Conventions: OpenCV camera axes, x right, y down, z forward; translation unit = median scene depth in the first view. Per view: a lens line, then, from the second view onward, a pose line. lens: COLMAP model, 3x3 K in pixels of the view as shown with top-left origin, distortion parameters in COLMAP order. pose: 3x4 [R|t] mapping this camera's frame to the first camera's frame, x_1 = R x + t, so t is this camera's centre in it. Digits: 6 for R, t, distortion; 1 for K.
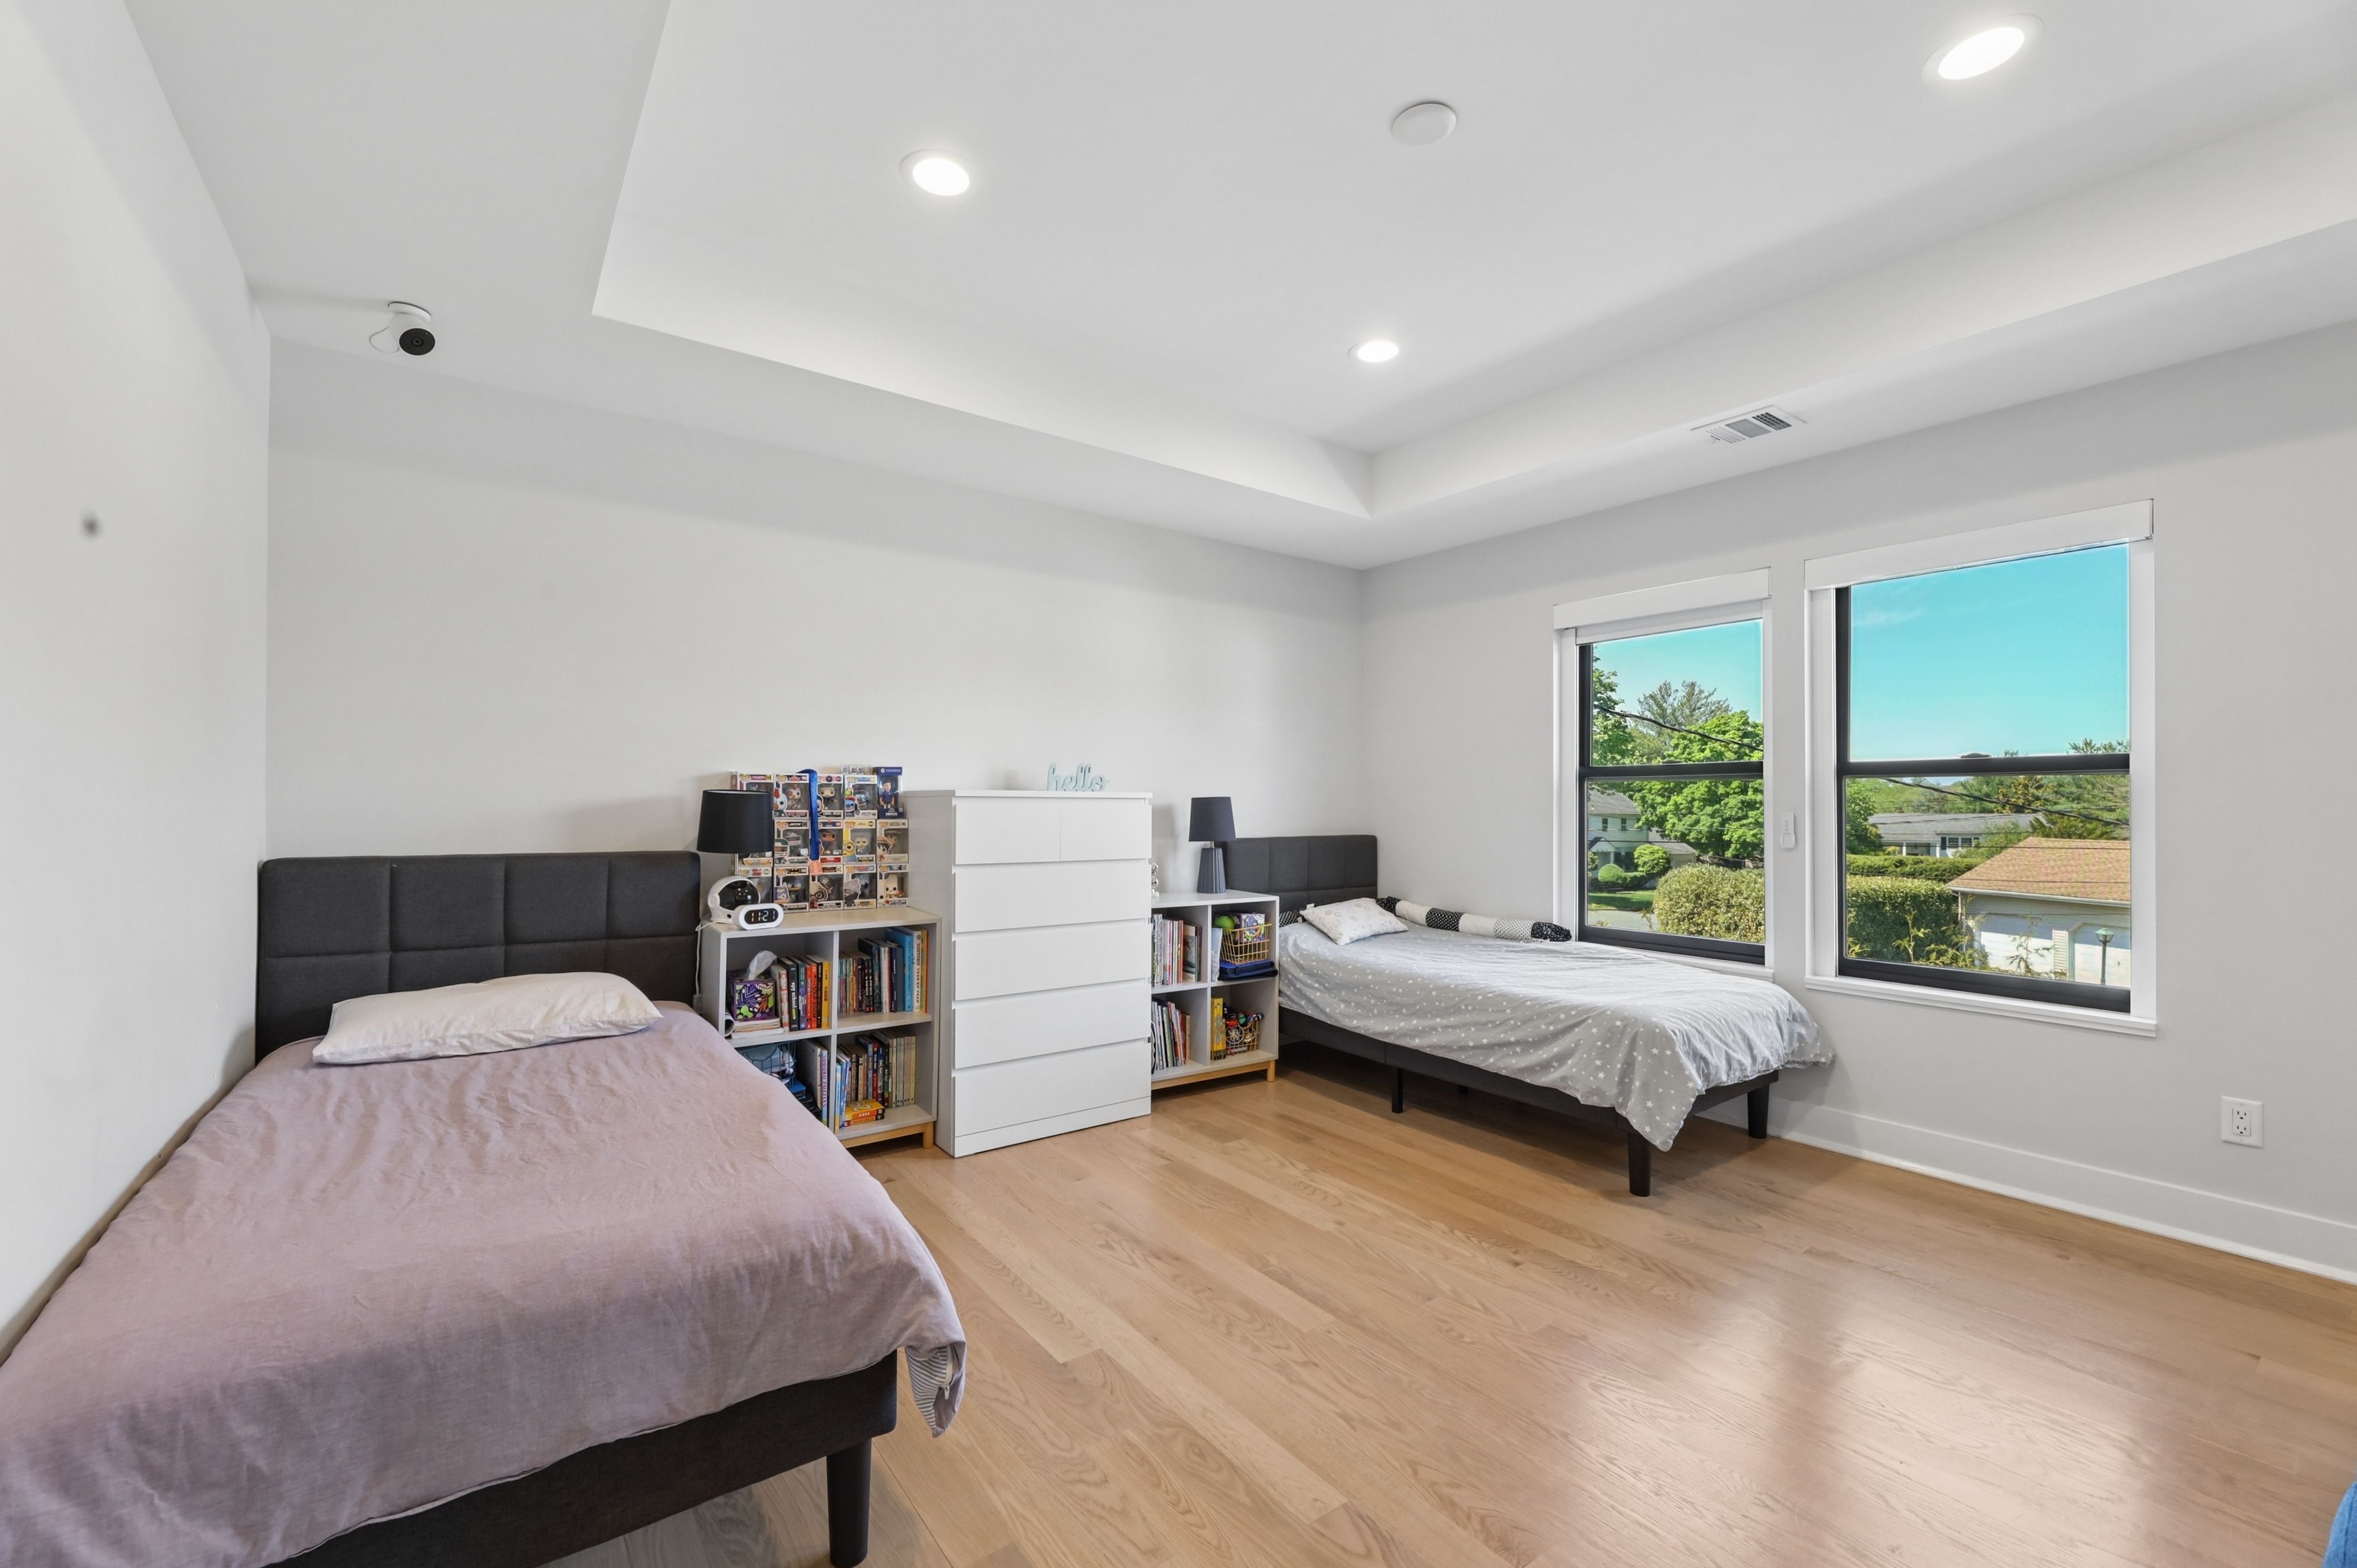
lens RADIAL K [[961.2, 0, 1171.9], [0, 961.2, 777.3], [0, 0, 1]] dist [0.015508, -0.000155]
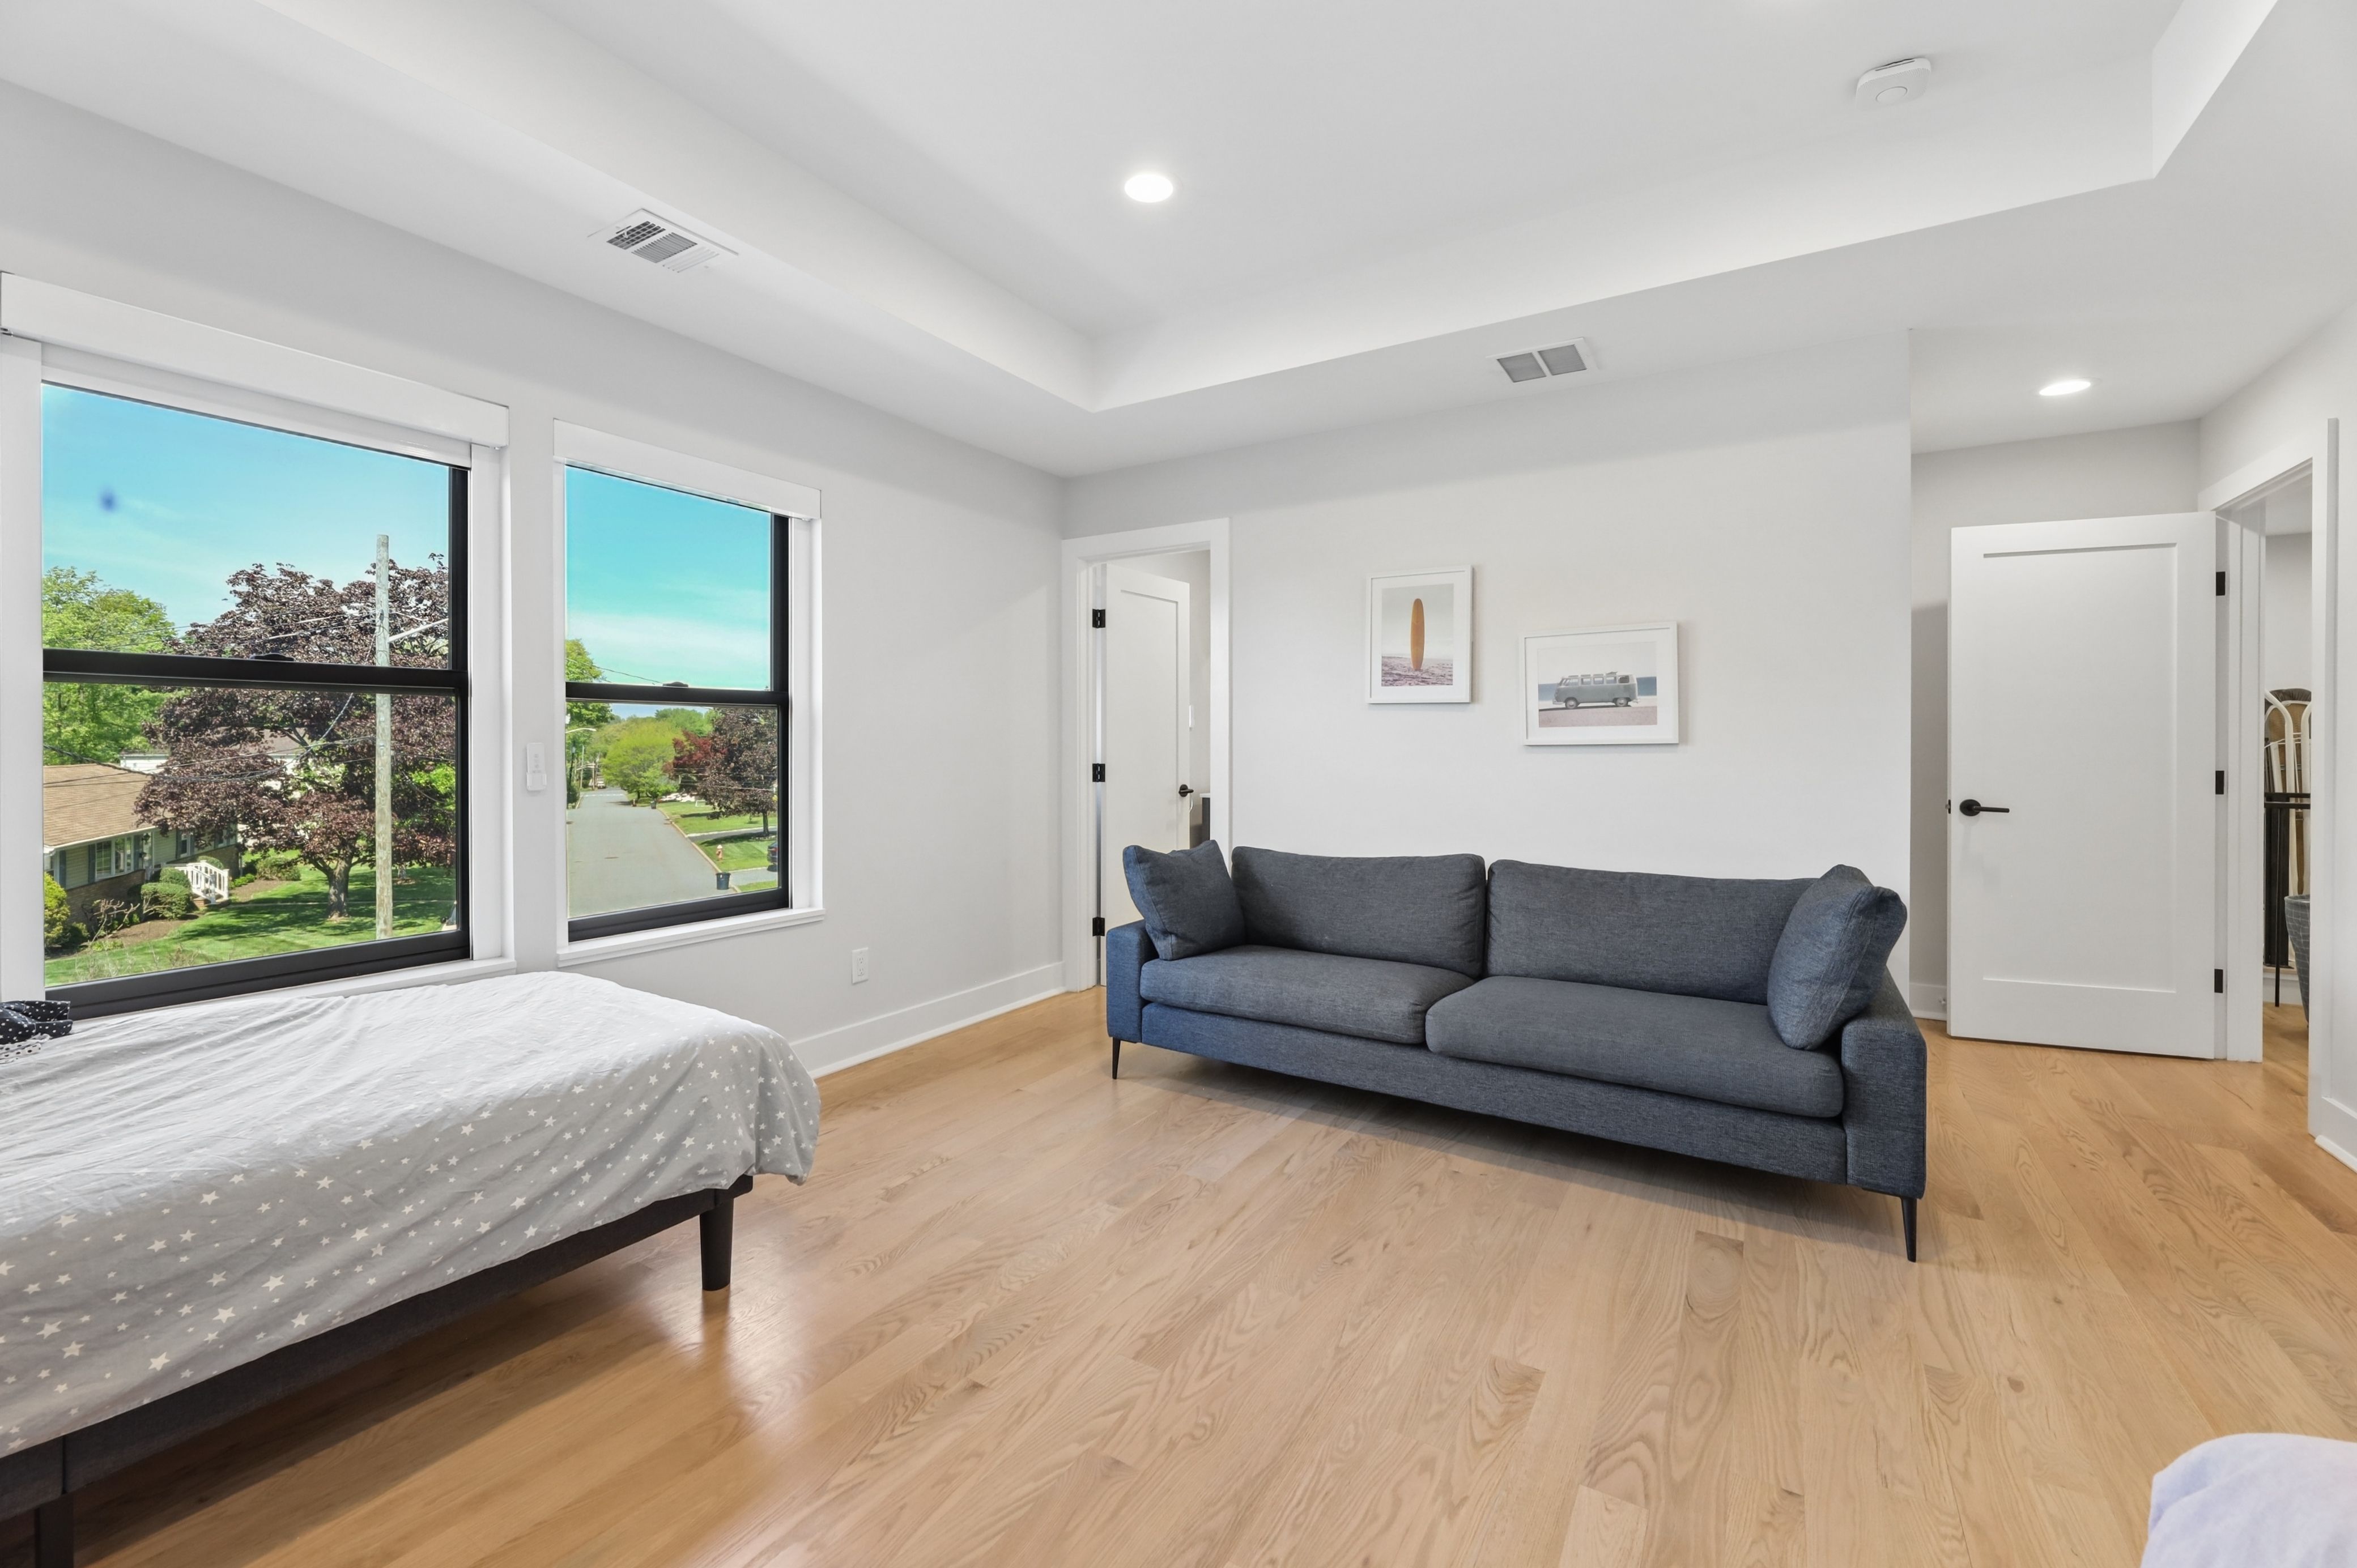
lens RADIAL K [[971.7, 0, 1179.3], [0, 971.7, 740.9], [0, 0, 1]] dist [-0.001005, -0.000114]
pose [[-0.376501, -0.002202, 0.926414, -0.280427], [-0.032729, 0.999405, -0.010926, 0.028920], [-0.925838, -0.034435, -0.376349, 0.909096]]
